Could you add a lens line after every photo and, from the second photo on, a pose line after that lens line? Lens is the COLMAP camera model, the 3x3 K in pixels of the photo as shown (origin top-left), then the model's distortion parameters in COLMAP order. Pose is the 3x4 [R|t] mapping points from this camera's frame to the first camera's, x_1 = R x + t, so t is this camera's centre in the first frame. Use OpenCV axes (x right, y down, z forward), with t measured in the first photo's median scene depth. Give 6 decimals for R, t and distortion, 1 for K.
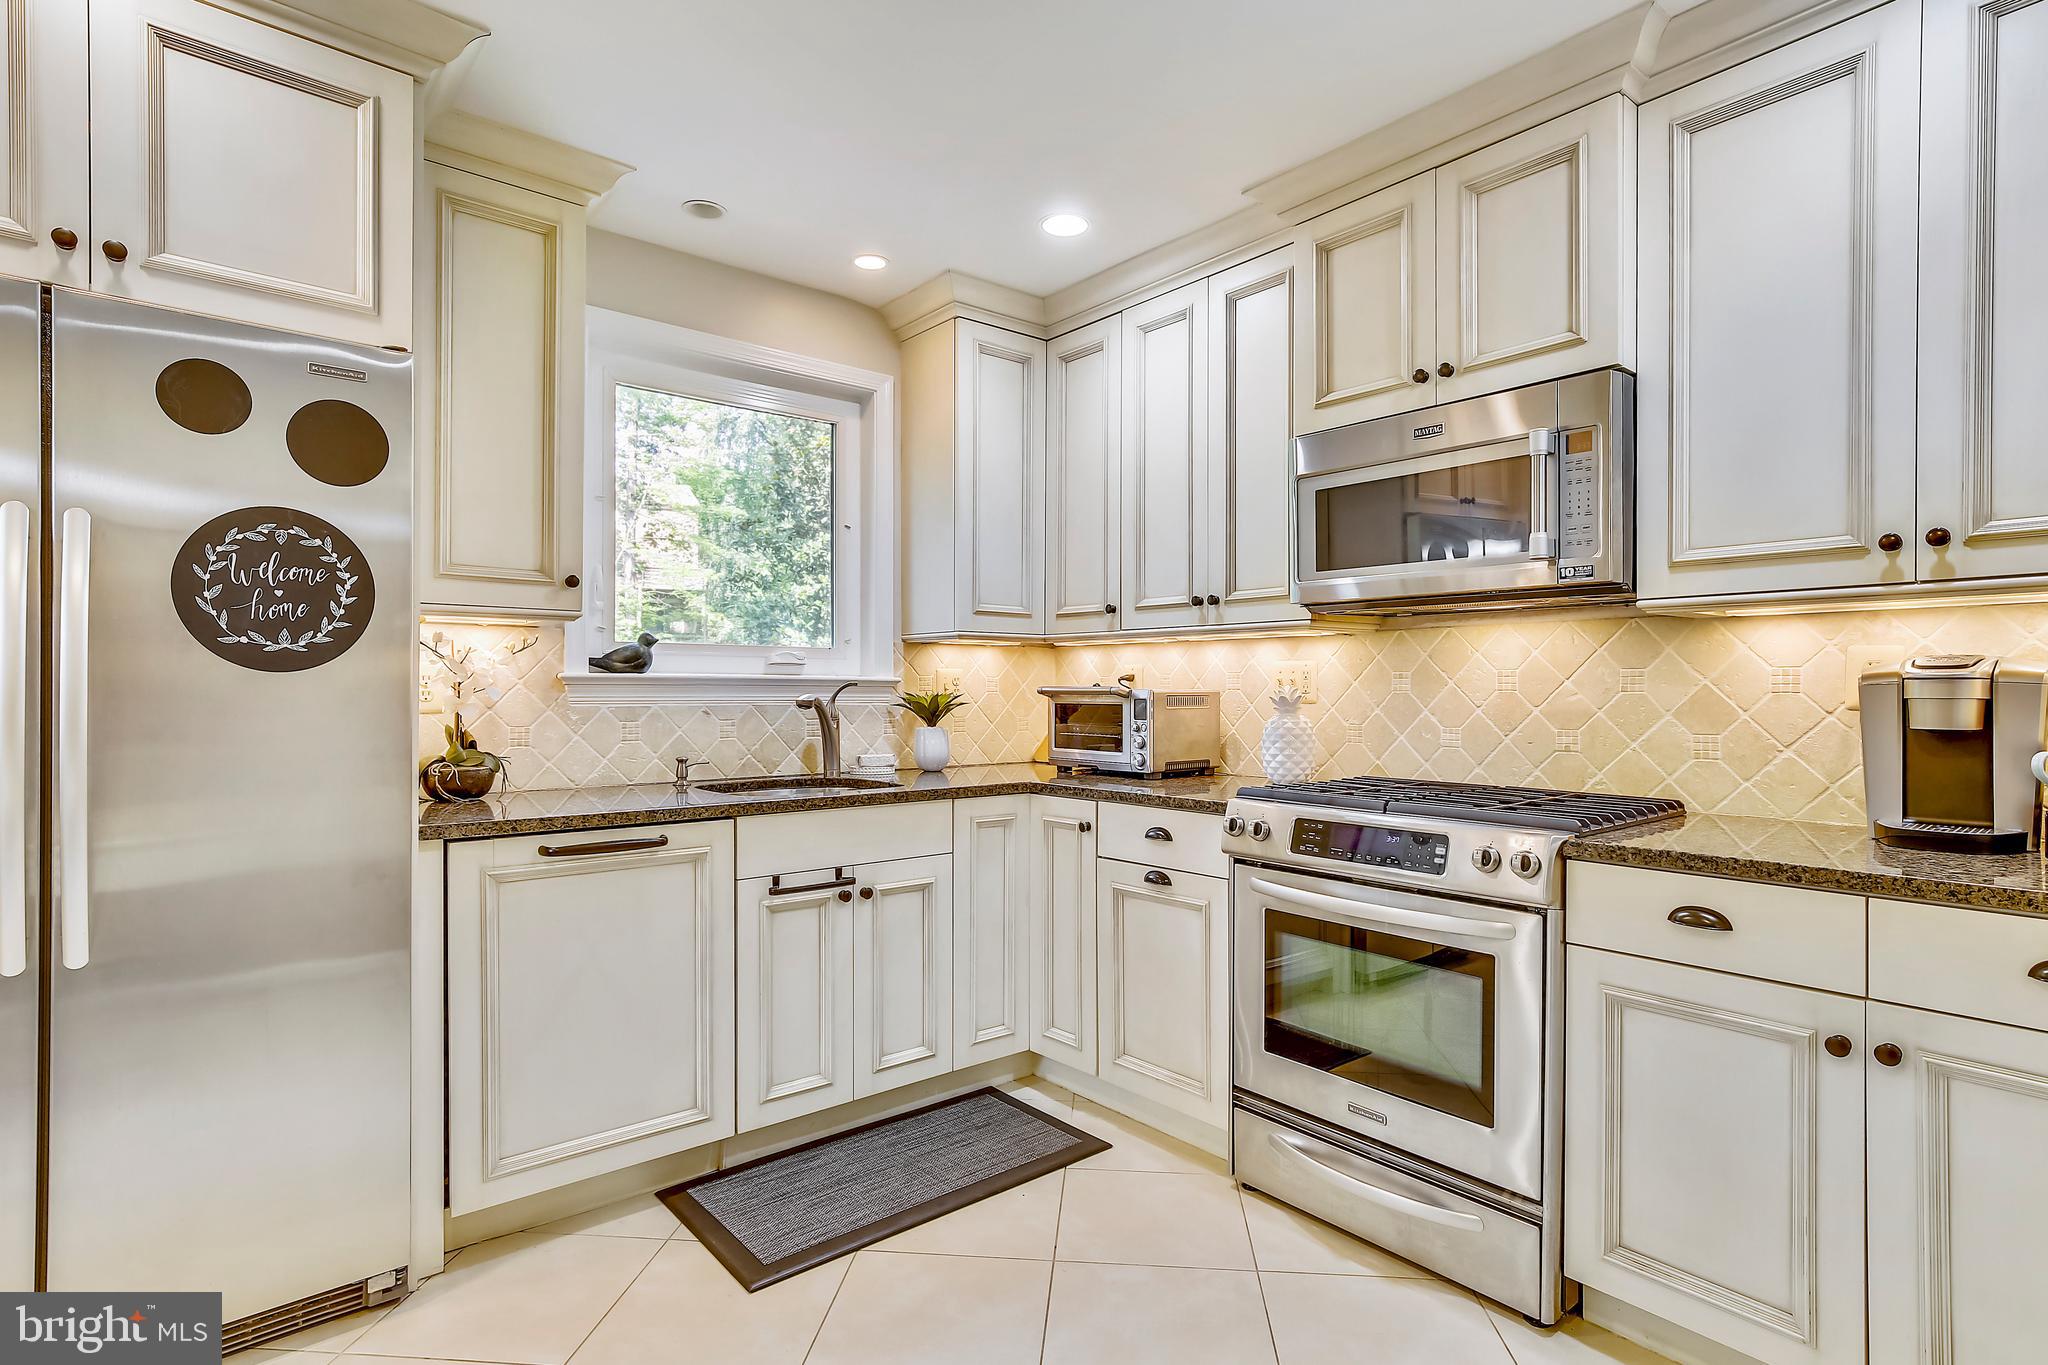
lens RADIAL K [[1033.2, 0, 1025.1], [0, 1033.2, 684.1], [0, 0, 1]] dist [0.015853, -0.000848]
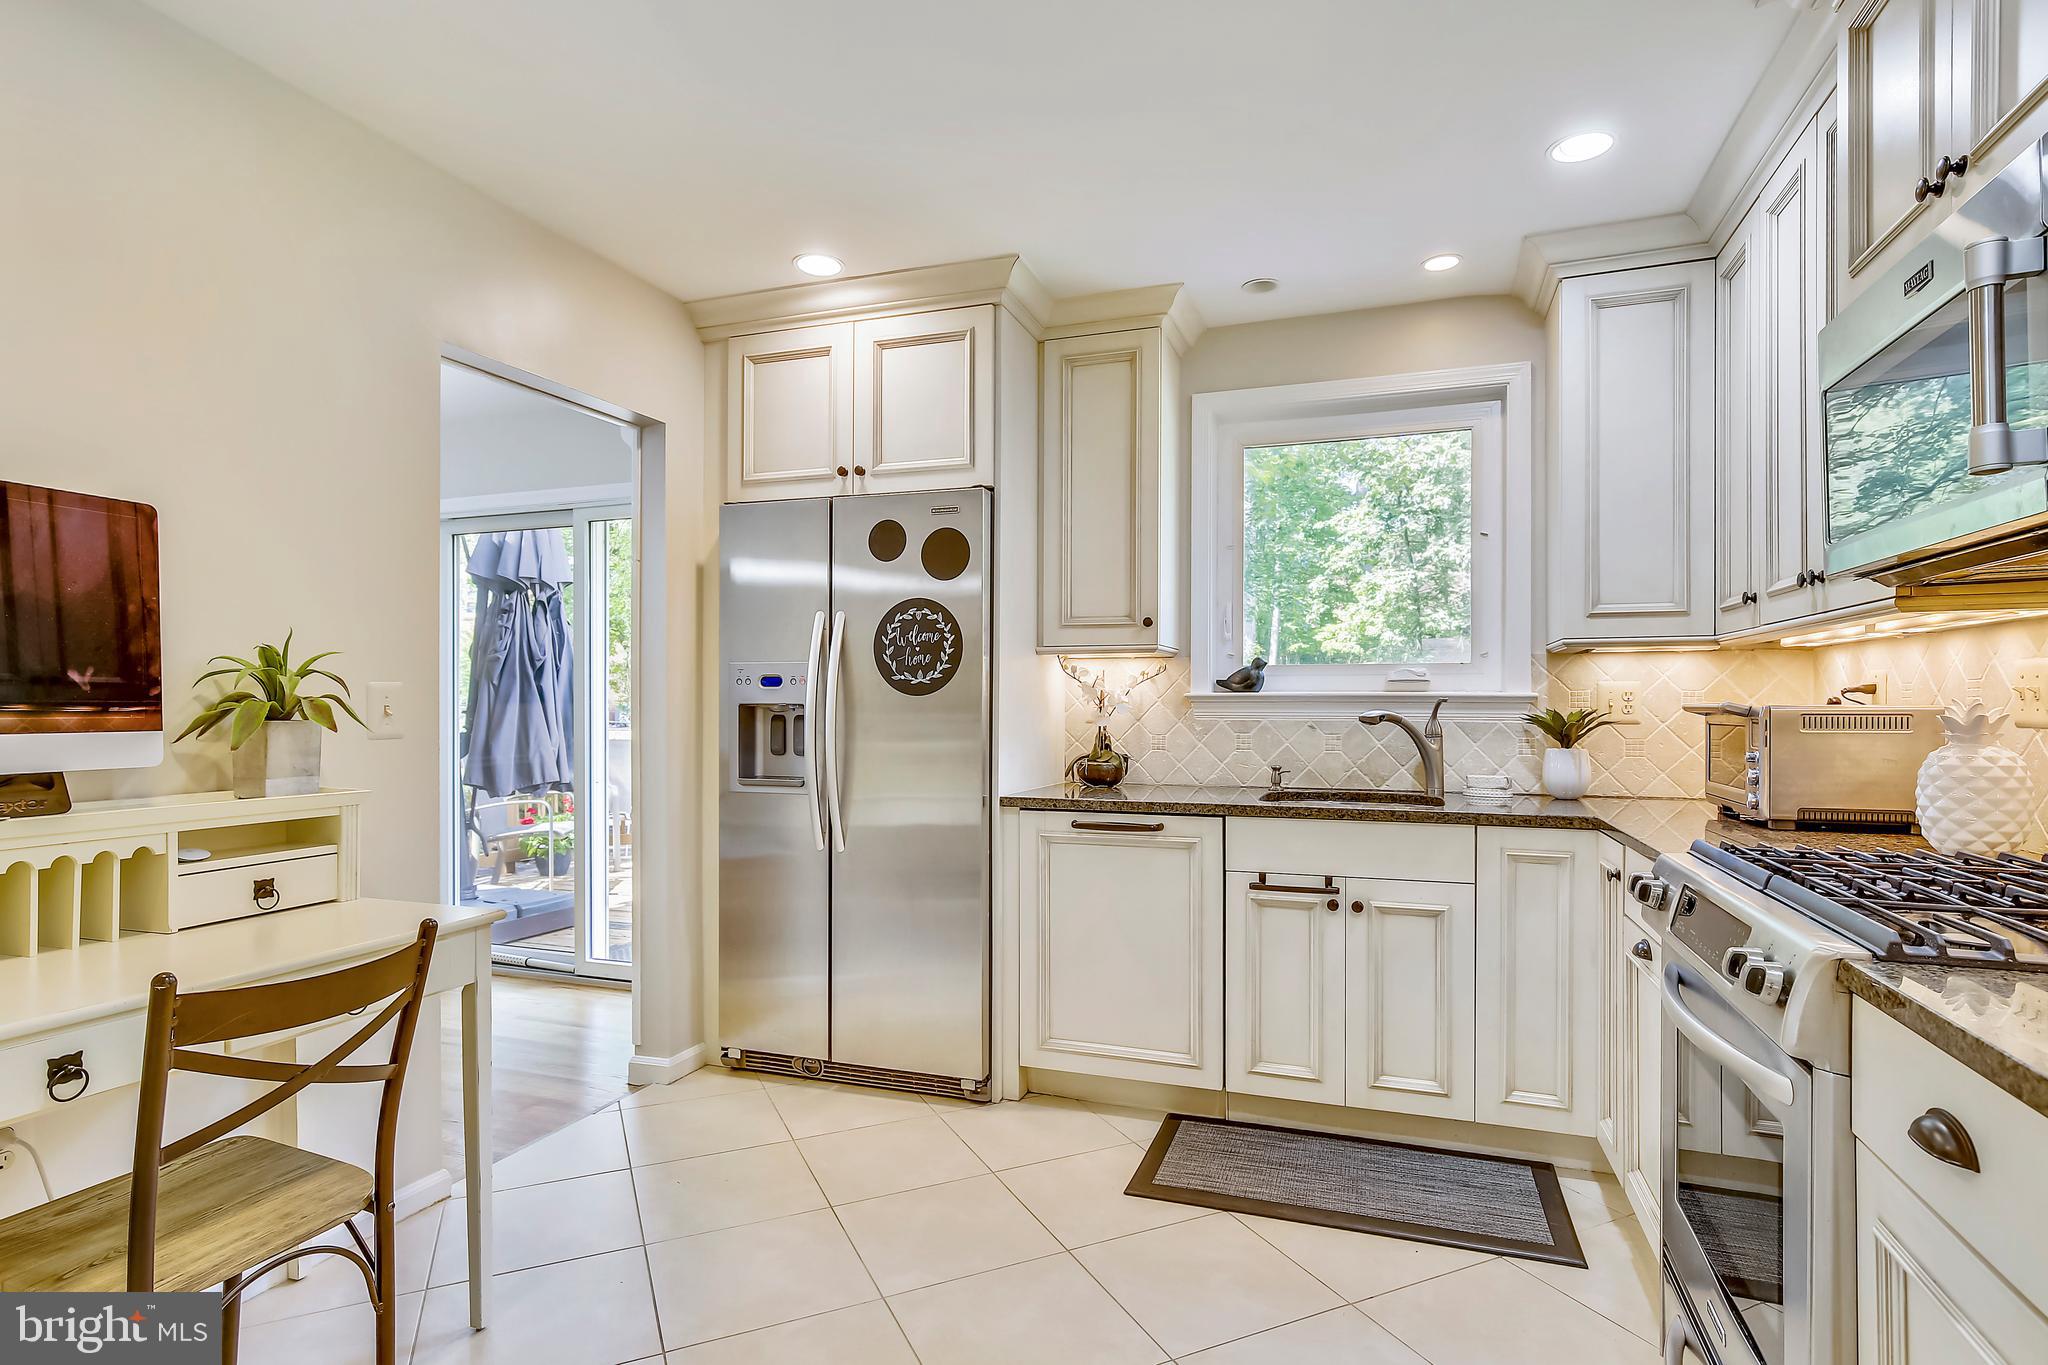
lens RADIAL K [[1033.2, 0, 1032.3], [0, 1033.2, 695.9], [0, 0, 1]] dist [0.015853, -0.000848]
pose [[0.516485, -0.008672, -0.856252, 0.573074], [0.005242, 0.999962, -0.006965, 0.000939], [0.856280, -0.000891, 0.516511, 0.208763]]
